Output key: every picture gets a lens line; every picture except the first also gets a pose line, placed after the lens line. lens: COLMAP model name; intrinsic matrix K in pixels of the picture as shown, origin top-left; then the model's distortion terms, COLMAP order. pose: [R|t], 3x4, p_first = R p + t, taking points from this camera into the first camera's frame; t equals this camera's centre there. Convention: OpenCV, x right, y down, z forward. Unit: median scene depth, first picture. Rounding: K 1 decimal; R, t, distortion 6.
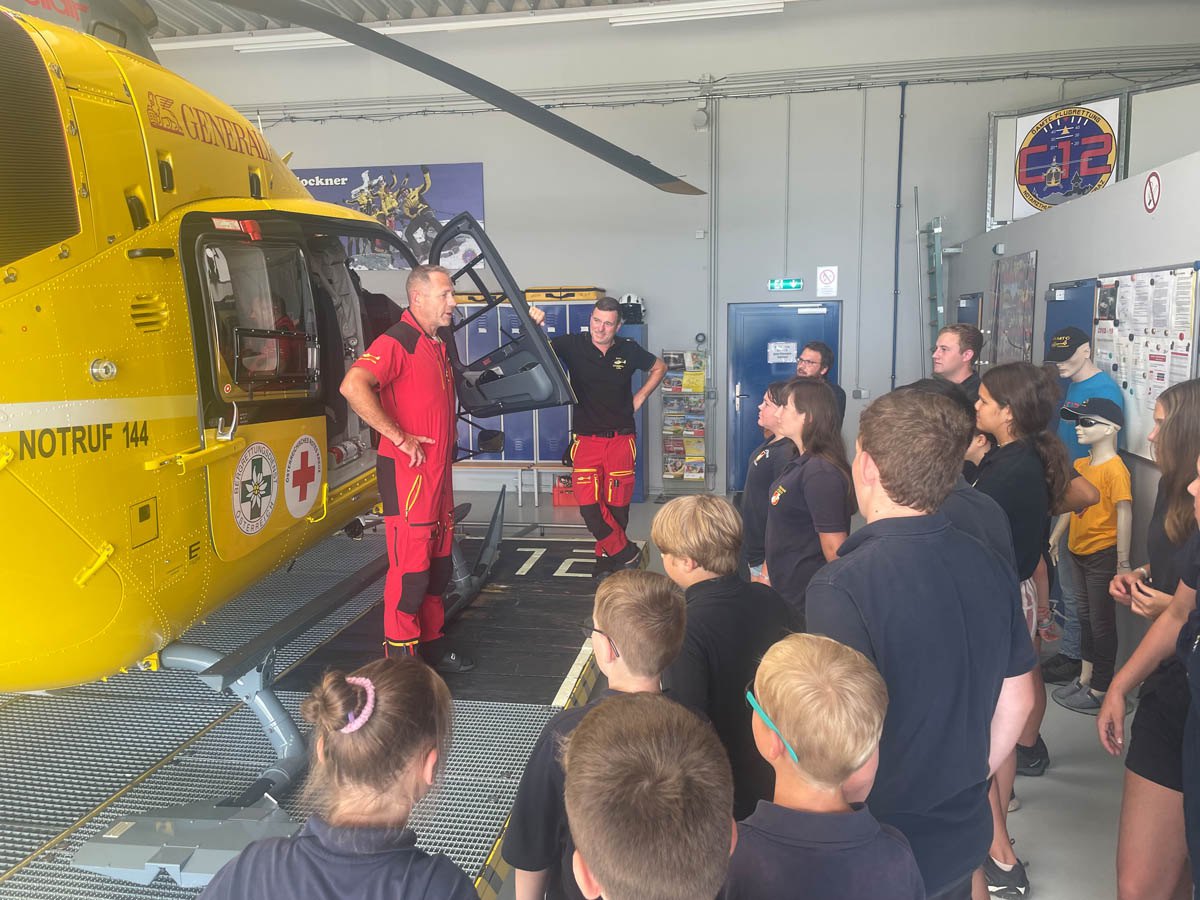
lens RADIAL K [[904.9, 0, 600.0], [0, 904.9, 450.0], [0, 0, 1]] dist [0.007361, 0.003080]
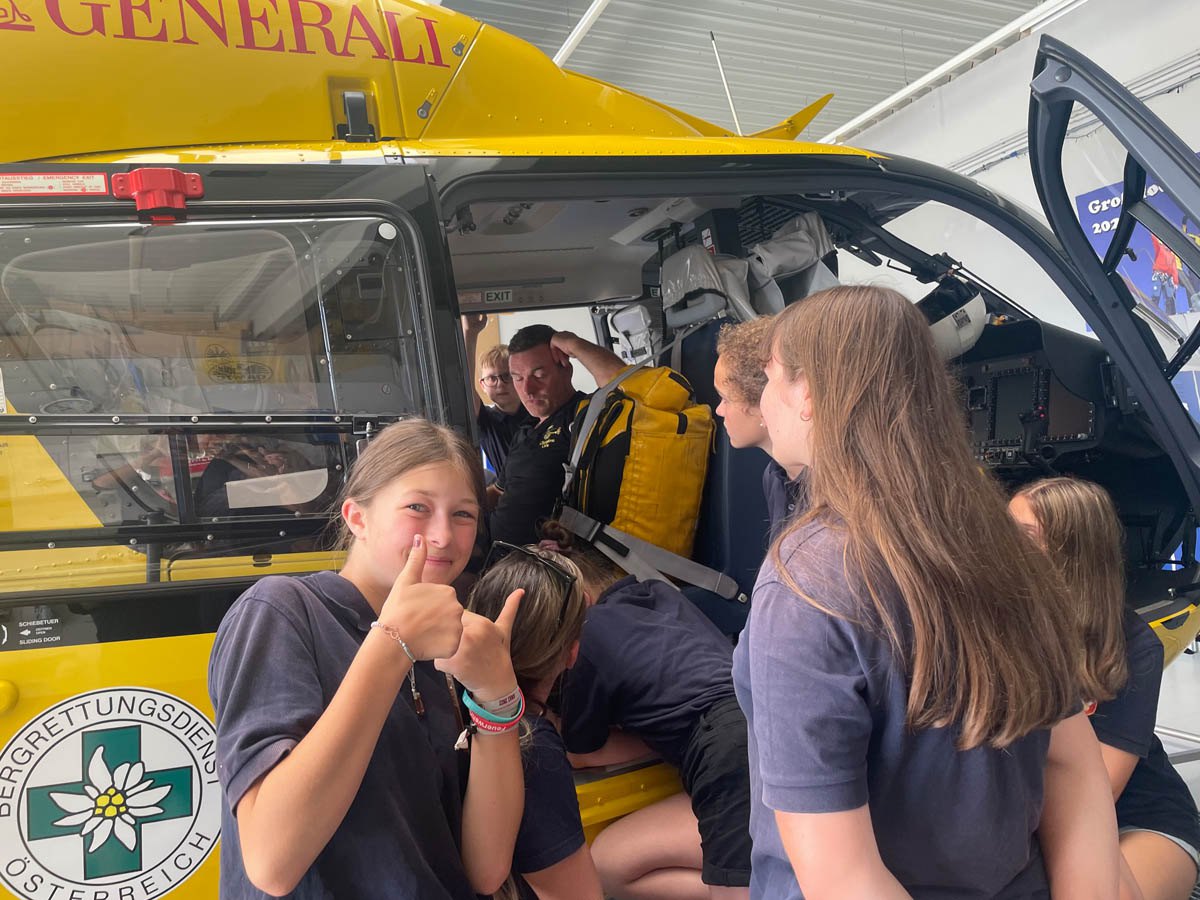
lens RADIAL K [[904.9, 0, 600.0], [0, 904.9, 450.0], [0, 0, 1]] dist [0.007361, 0.003080]
pose [[0.491929, -0.048579, -0.869279, 0.091302], [-0.053834, 0.994834, -0.086061, -0.091485], [0.868970, 0.089133, 0.486772, 0.974531]]
